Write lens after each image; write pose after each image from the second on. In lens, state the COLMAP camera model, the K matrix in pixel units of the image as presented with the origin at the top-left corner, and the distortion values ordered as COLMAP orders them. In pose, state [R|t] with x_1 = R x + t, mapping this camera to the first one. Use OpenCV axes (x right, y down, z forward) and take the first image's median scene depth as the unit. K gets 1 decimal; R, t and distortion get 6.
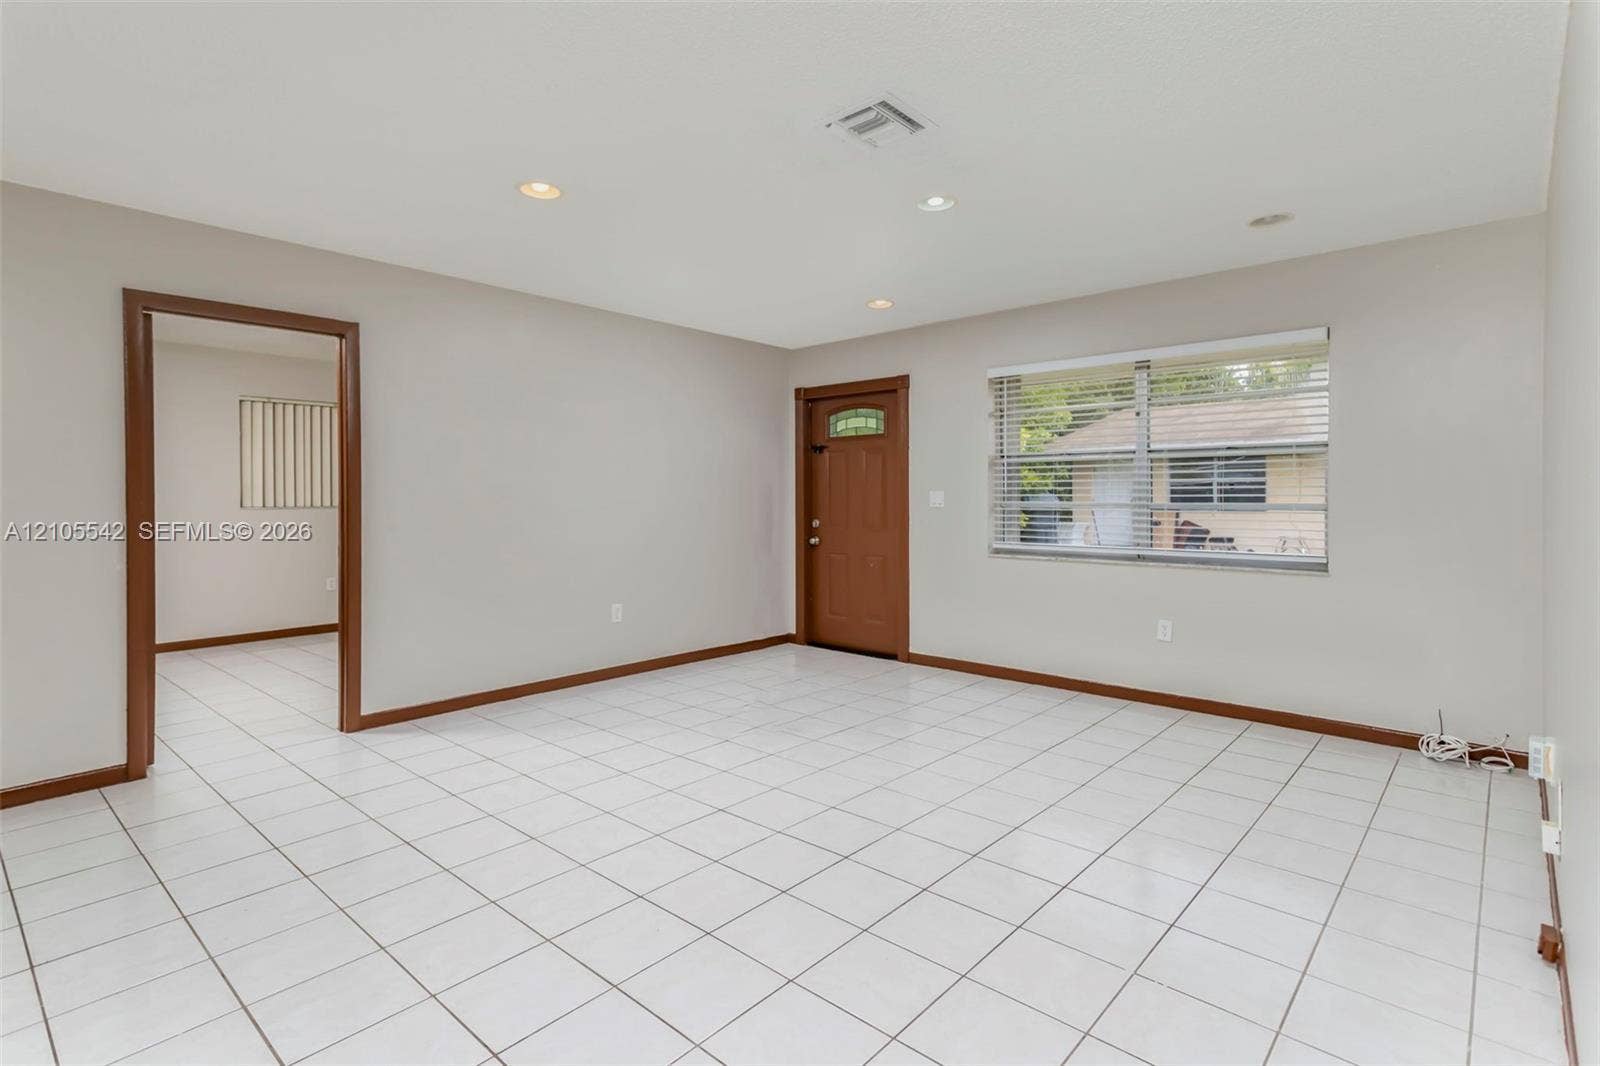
lens RADIAL K [[778.5, 0, 818.5], [0, 778.5, 521.9], [0, 0, 1]] dist [0.022630, 0.003451]
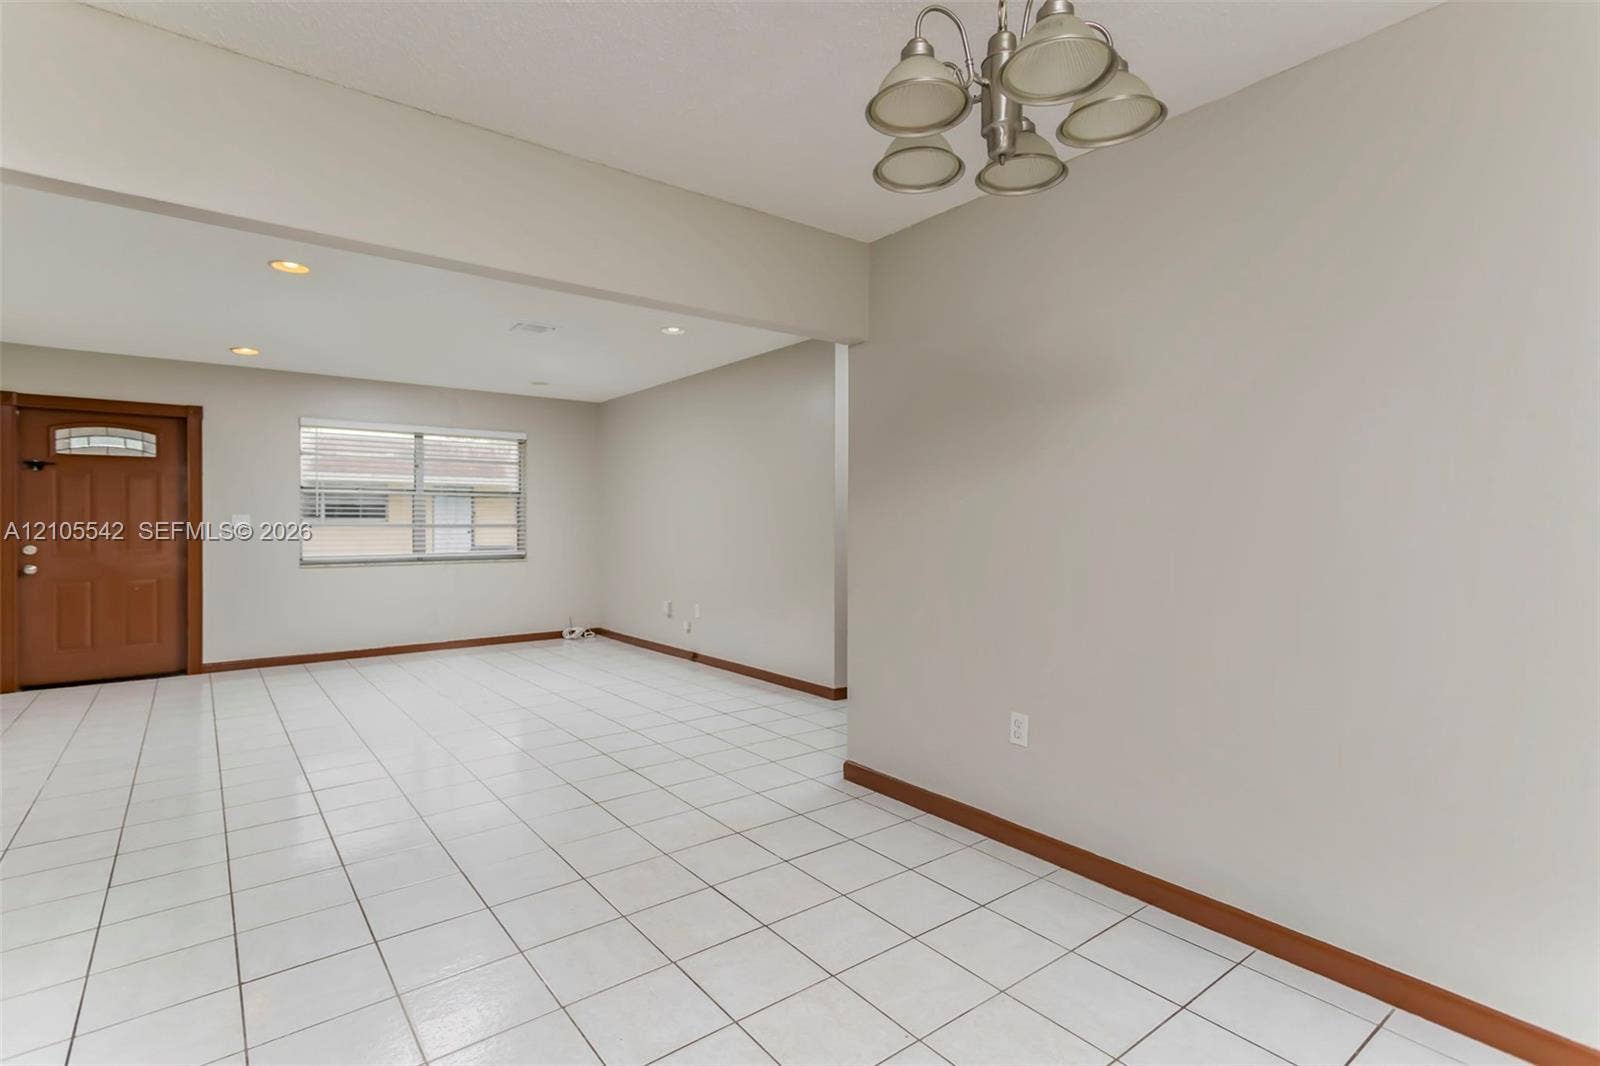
lens RADIAL K [[778.5, 0, 774.7], [0, 778.5, 525.9], [0, 0, 1]] dist [0.022630, 0.003451]
pose [[0.201397, -0.003621, 0.979503, -0.768113], [0.031688, 0.999494, -0.002820, 0.005198], [-0.978997, 0.031607, 0.201410, 0.001432]]
